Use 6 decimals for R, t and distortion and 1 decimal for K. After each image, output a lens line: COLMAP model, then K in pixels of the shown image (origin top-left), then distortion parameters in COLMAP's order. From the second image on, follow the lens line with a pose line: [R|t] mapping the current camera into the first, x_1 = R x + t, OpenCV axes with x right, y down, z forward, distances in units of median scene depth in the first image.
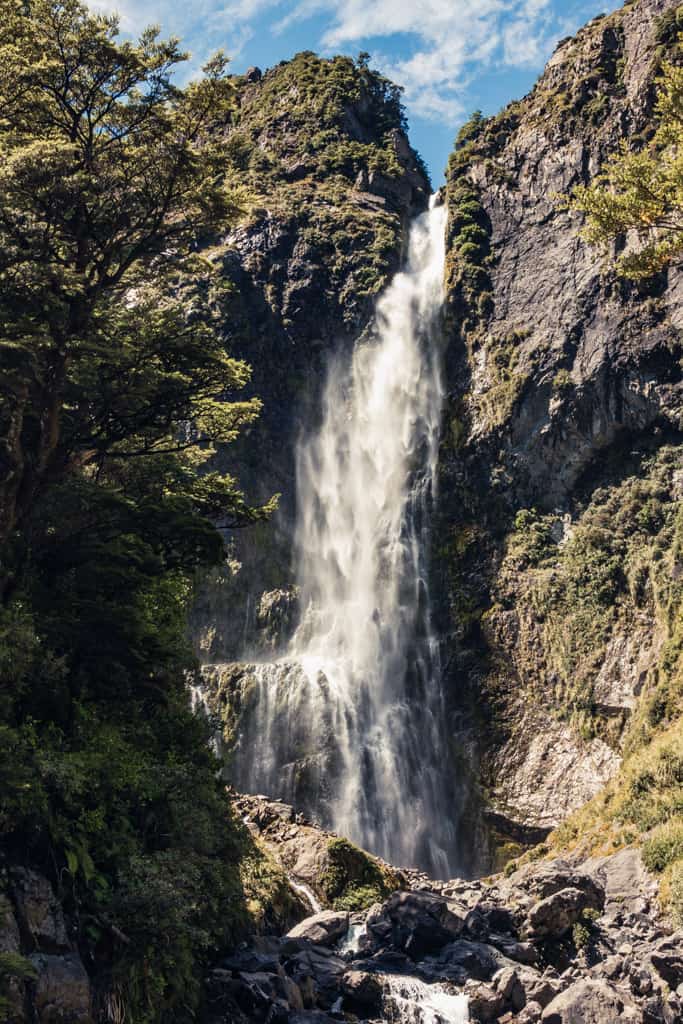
lens RADIAL K [[1247.2, 0, 336.0], [0, 1247.2, 494.5], [0, 0, 1]] dist [0.024358, 0.043488]
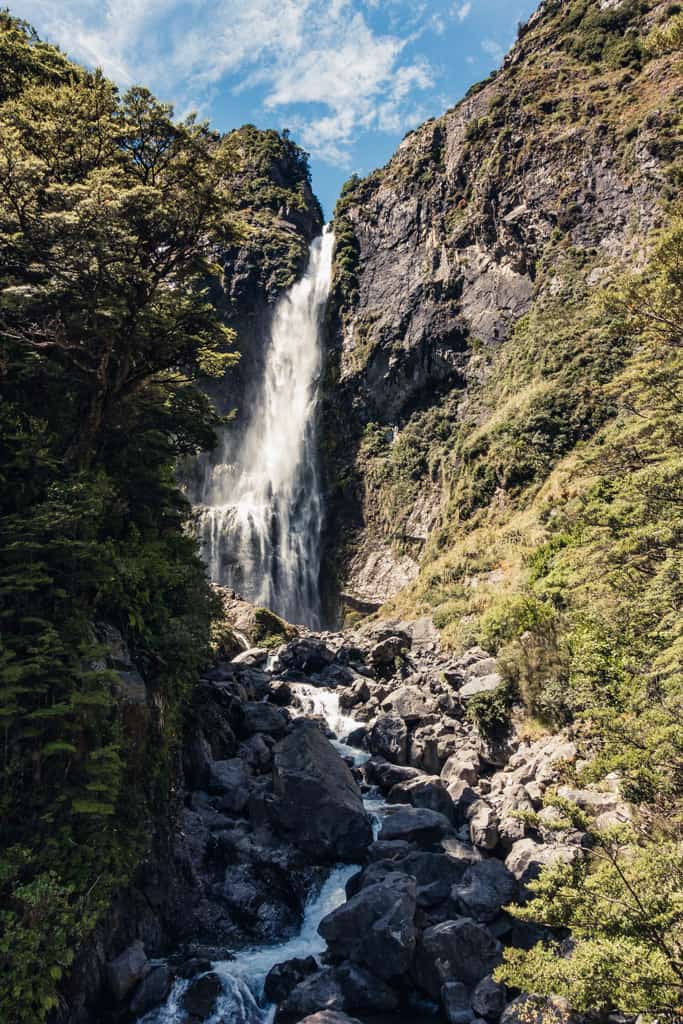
lens RADIAL K [[734.9, 0, 341.5], [0, 734.9, 512.0], [0, 0, 1]] dist [0.022801, -0.006113]
pose [[0.992473, 0.031376, 0.118380, -0.005186], [-0.047385, 0.989720, 0.134939, -0.000624], [-0.112929, -0.139533, 0.983757, -0.001505]]
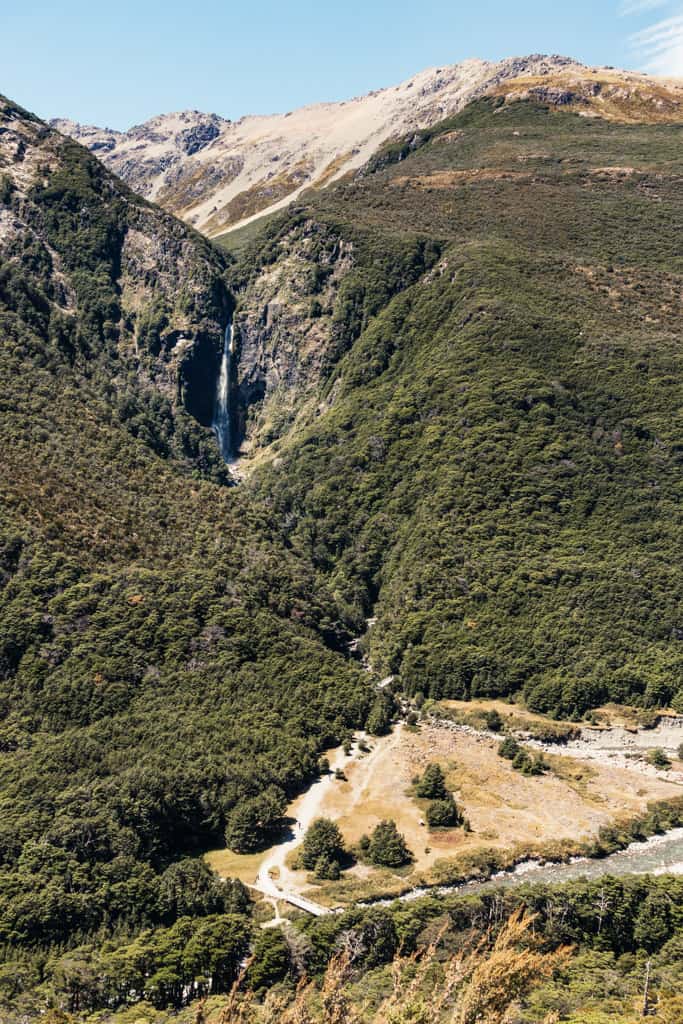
lens RADIAL K [[1028.2, 0, 341.5], [0, 1028.2, 512.0], [0, 0, 1]] dist [0.037603, -0.025279]
pose [[0.968707, 0.009271, 0.248035, -0.692672], [-0.137364, 0.852342, 0.504623, -2.339647], [-0.206732, -0.522902, 0.826943, -3.971309]]
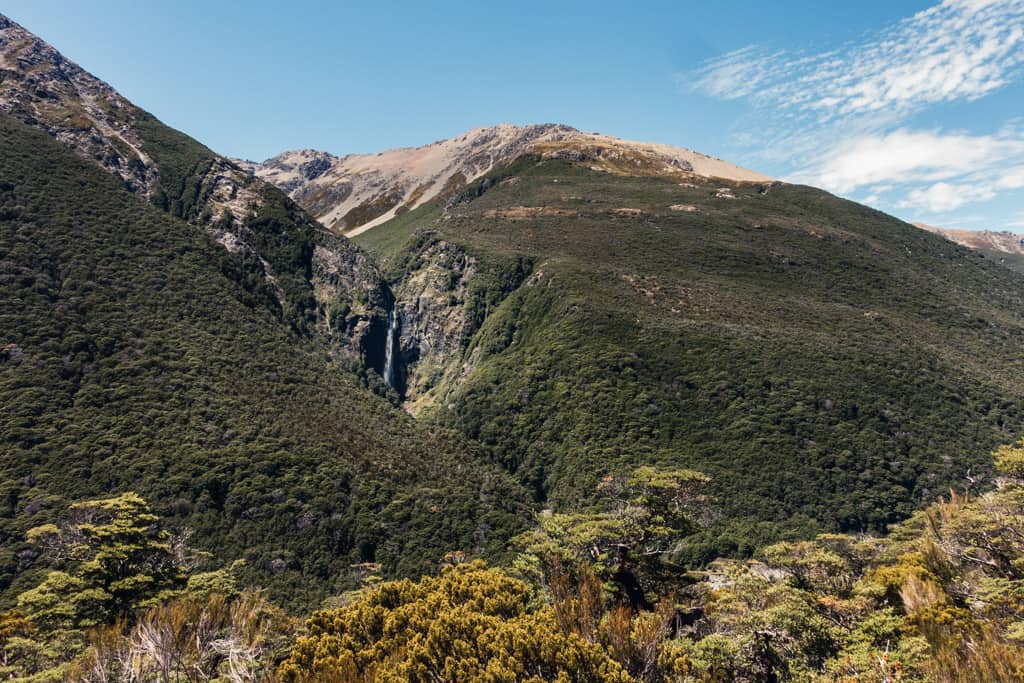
lens RADIAL K [[734.9, 0, 512.0], [0, 734.9, 341.5], [0, 0, 1]] dist [0.022801, -0.006113]
pose [[0.917595, 0.020372, 0.396995, -1.370870], [-0.186565, 0.903935, 0.384831, -2.544299], [-0.351018, -0.427184, 0.833247, -4.092151]]
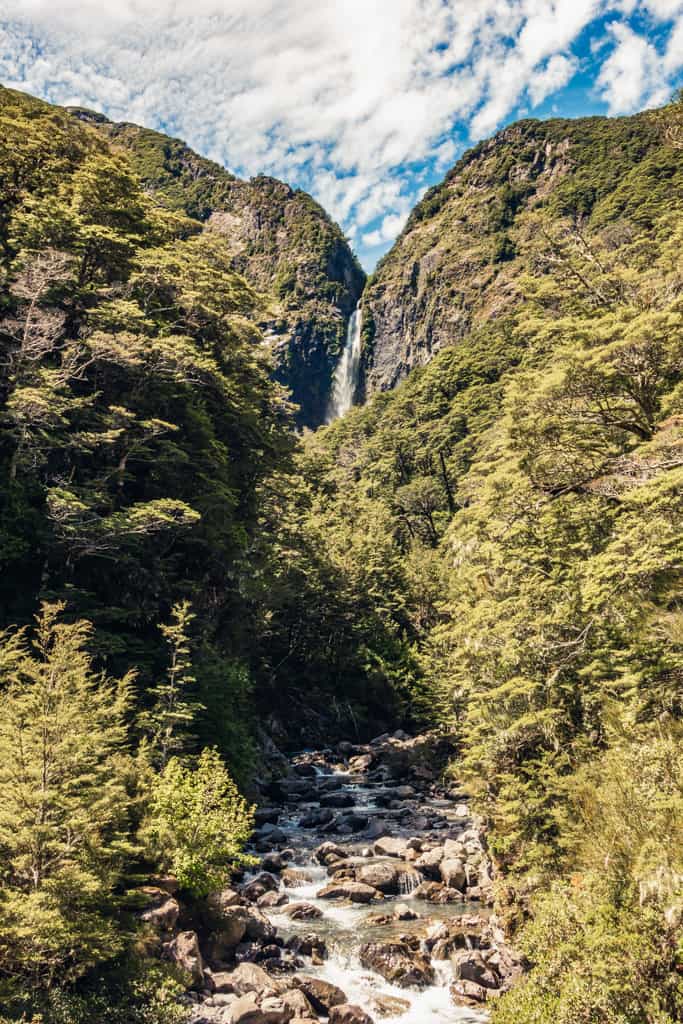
lens RADIAL K [[1137.4, 0, 341.5], [0, 1137.4, 512.0], [0, 0, 1]] dist [0.000960, -0.027168]
pose [[0.999857, 0.005945, 0.015819, -0.000018], [-0.010675, 0.947860, 0.318507, -0.824368], [-0.013101, -0.318630, 0.947788, -2.188501]]
